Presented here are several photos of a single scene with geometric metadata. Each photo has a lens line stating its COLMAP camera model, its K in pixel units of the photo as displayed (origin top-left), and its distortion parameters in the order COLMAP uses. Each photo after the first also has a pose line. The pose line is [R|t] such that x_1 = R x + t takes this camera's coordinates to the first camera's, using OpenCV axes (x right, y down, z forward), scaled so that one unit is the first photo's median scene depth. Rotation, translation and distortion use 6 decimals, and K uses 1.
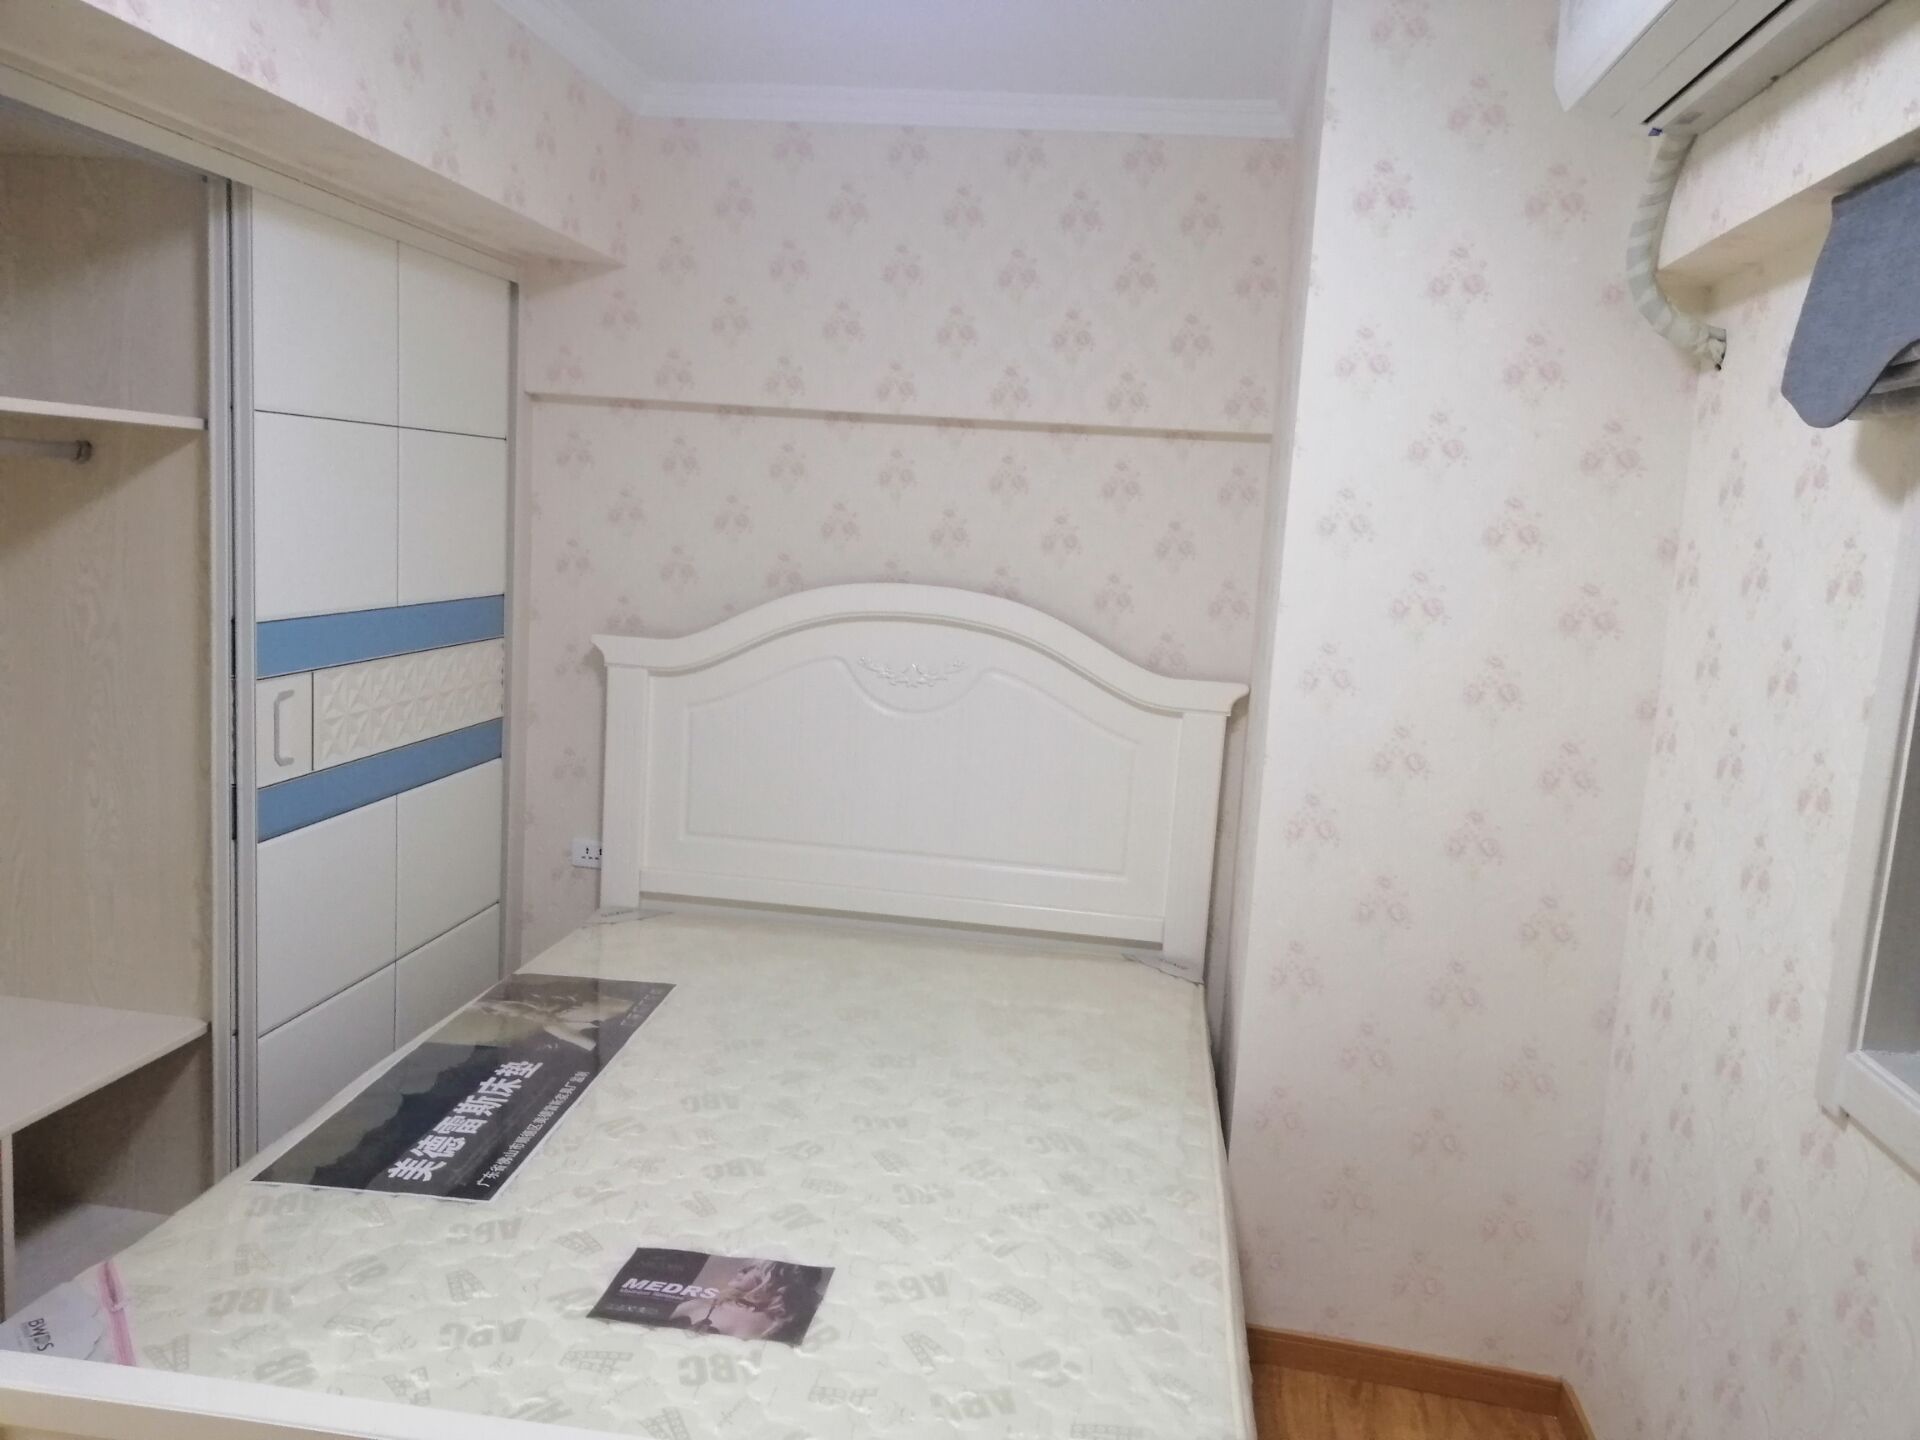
lens RADIAL K [[1415.9, 0, 955.4], [0, 1415.9, 721.3], [0, 0, 1]] dist [0.085926, -0.157453]
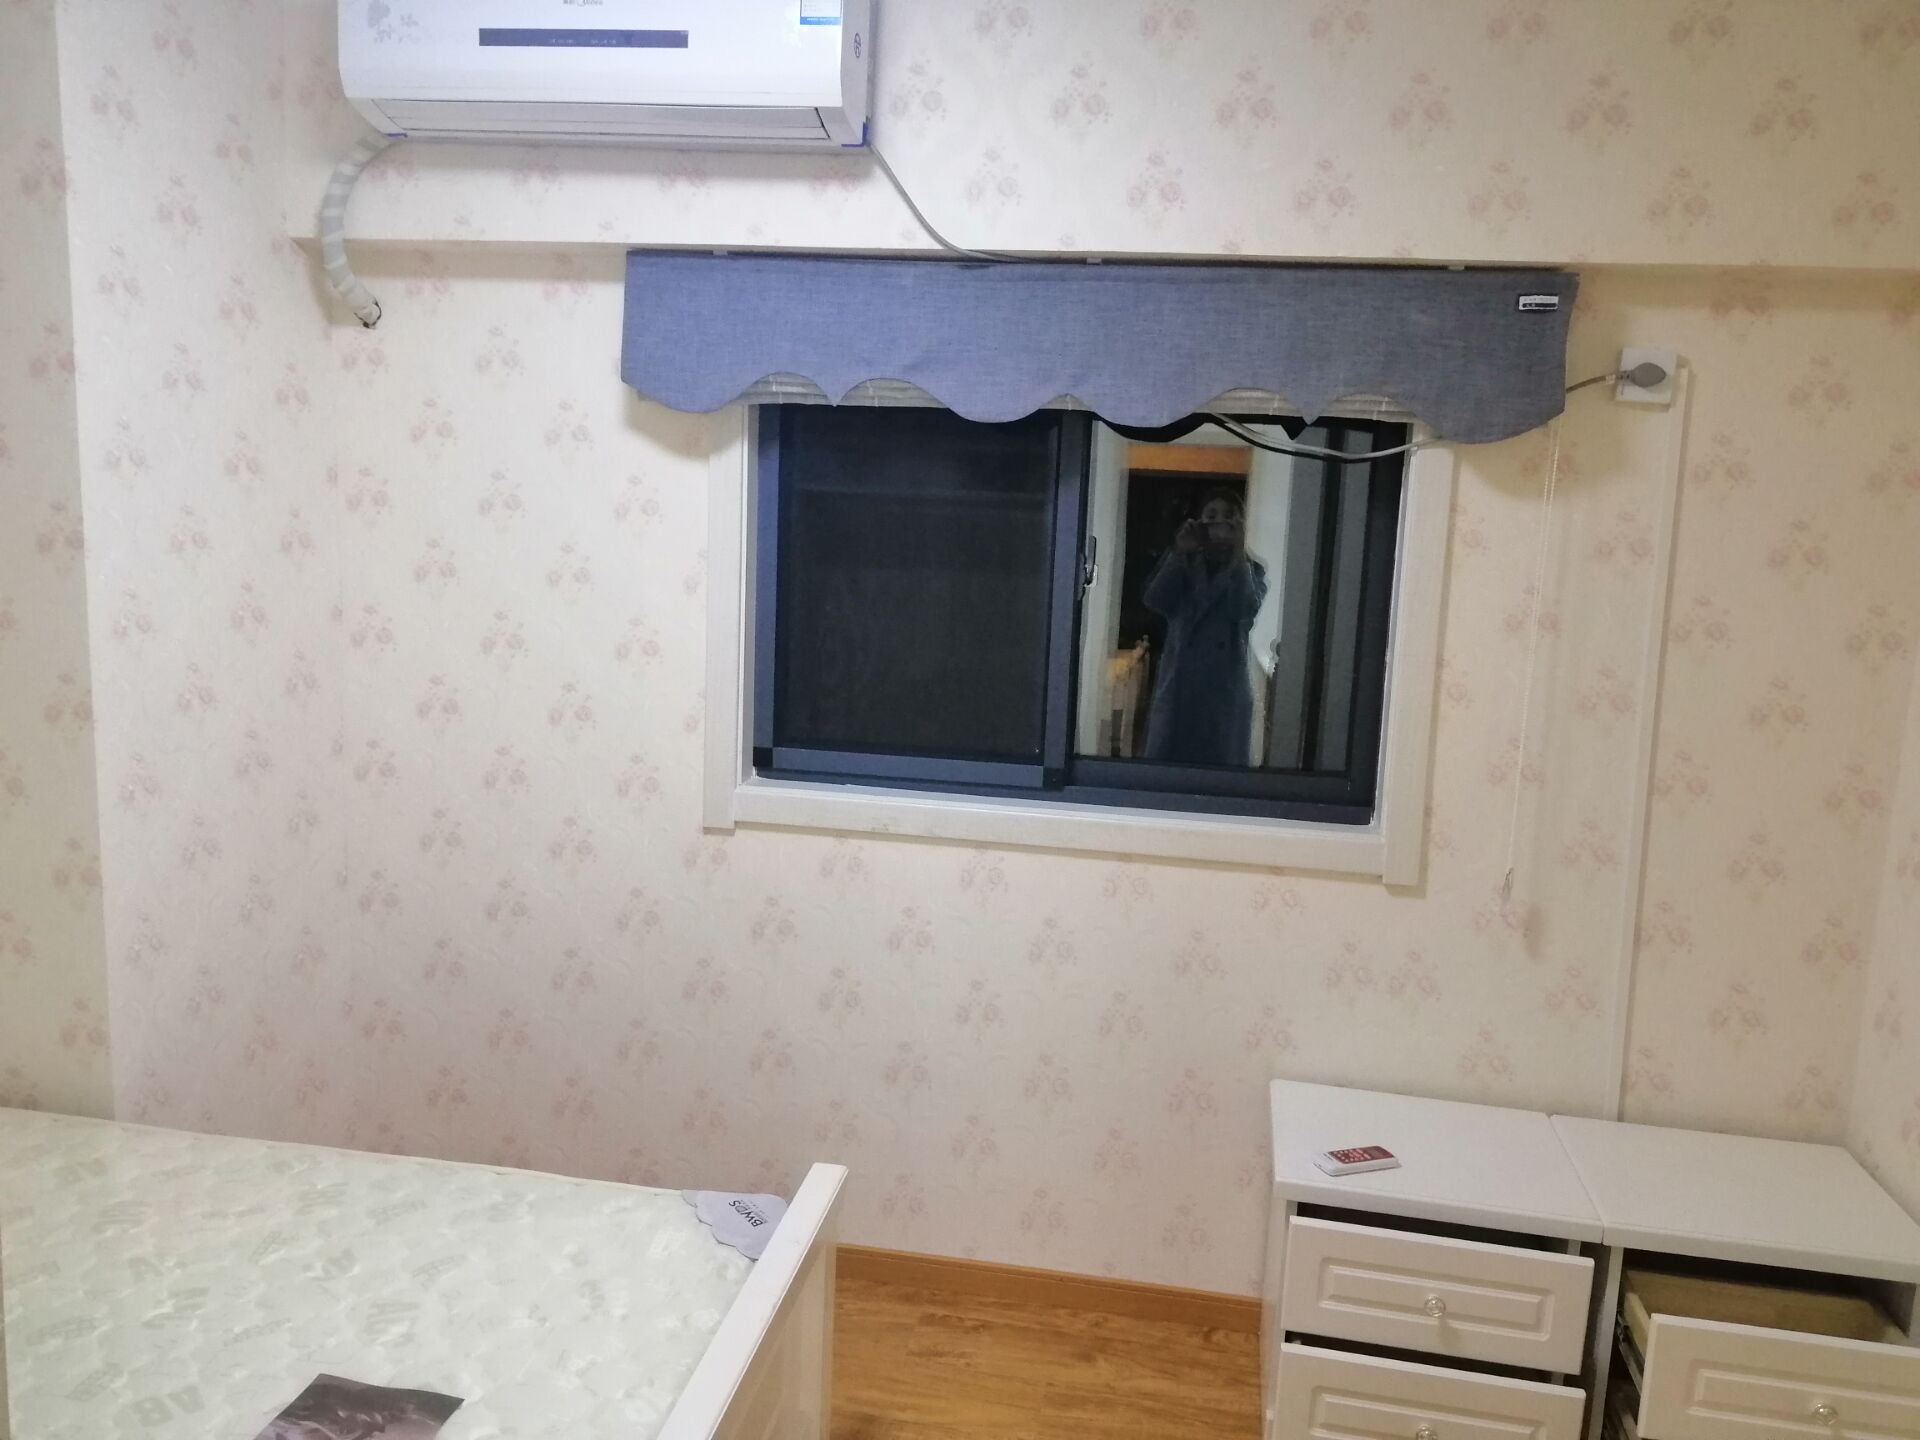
lens RADIAL K [[1415.9, 0, 955.4], [0, 1415.9, 721.3], [0, 0, 1]] dist [0.085926, -0.157453]
pose [[0.030324, -0.201784, 0.978961, -0.677776], [0.102887, 0.974839, 0.197747, -0.101992], [-0.994231, 0.094726, 0.050322, 0.447383]]
